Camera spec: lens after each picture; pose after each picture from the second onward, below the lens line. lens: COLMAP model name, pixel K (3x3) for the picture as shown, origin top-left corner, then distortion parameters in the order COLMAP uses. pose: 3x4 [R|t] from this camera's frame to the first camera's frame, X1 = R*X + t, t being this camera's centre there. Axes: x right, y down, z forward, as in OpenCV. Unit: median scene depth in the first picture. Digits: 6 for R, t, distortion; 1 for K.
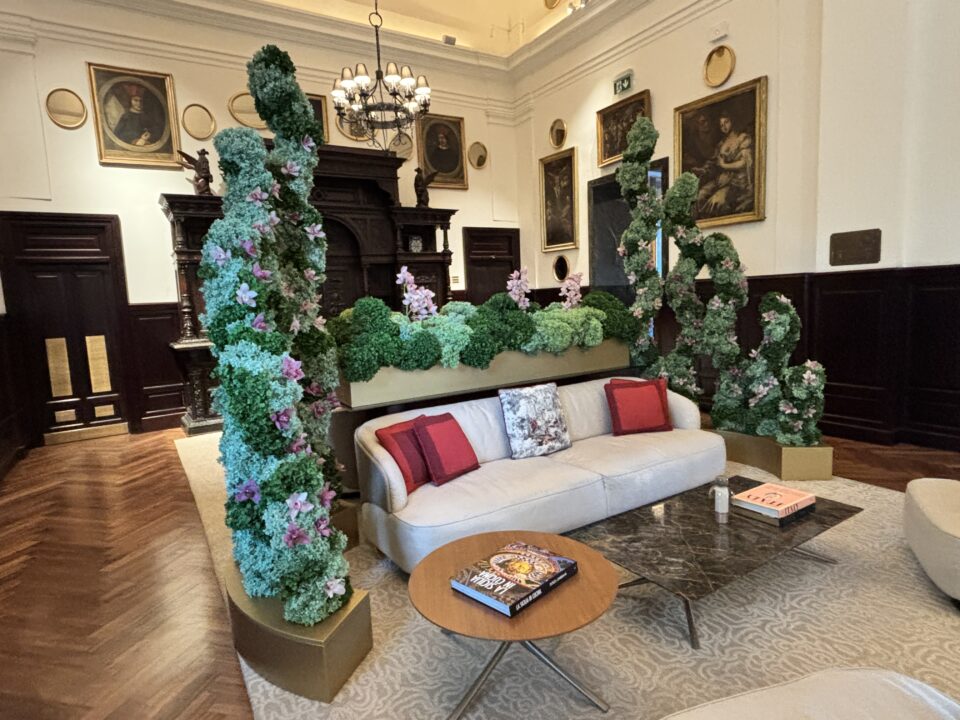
lens RADIAL K [[542.1, 0, 475.8], [0, 542.1, 363.3], [0, 0, 1]] dist [-0.012806, -0.003093]
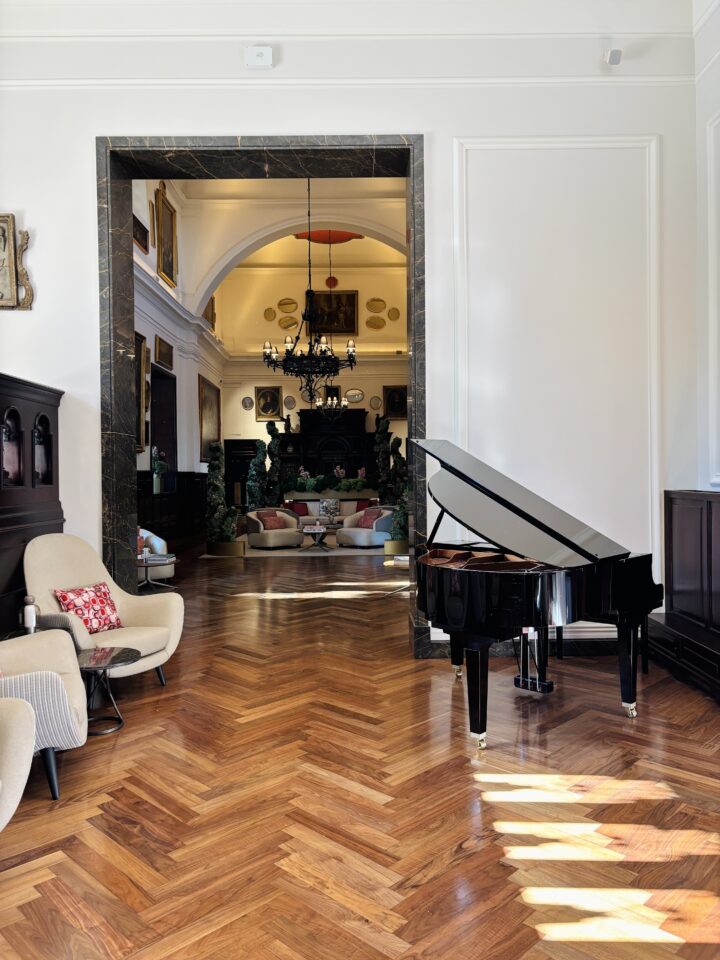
lens RADIAL K [[736.9, 0, 364.3], [0, 736.9, 488.3], [0, 0, 1]] dist [0.028346, -0.027016]
pose [[0.856031, 0.048373, -0.514657, 1.744911], [-0.093223, 0.993734, -0.061656, 0.157053], [0.508450, 0.100757, 0.855177, -1.927066]]
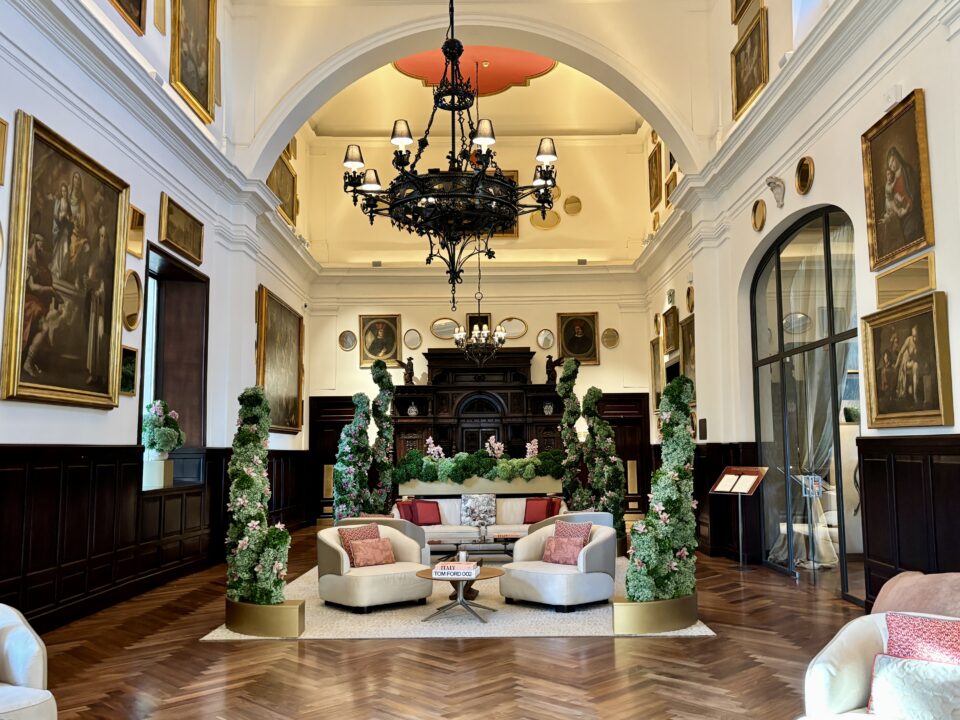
lens RADIAL K [[850.3, 0, 484.1], [0, 850.3, 360.8], [0, 0, 1]] dist [0.063608, -0.034712]
pose [[0.844514, -0.017380, -0.535252, 1.157765], [-0.094855, 0.978816, -0.181443, 0.081515], [0.527067, 0.204003, 0.824975, -1.118268]]
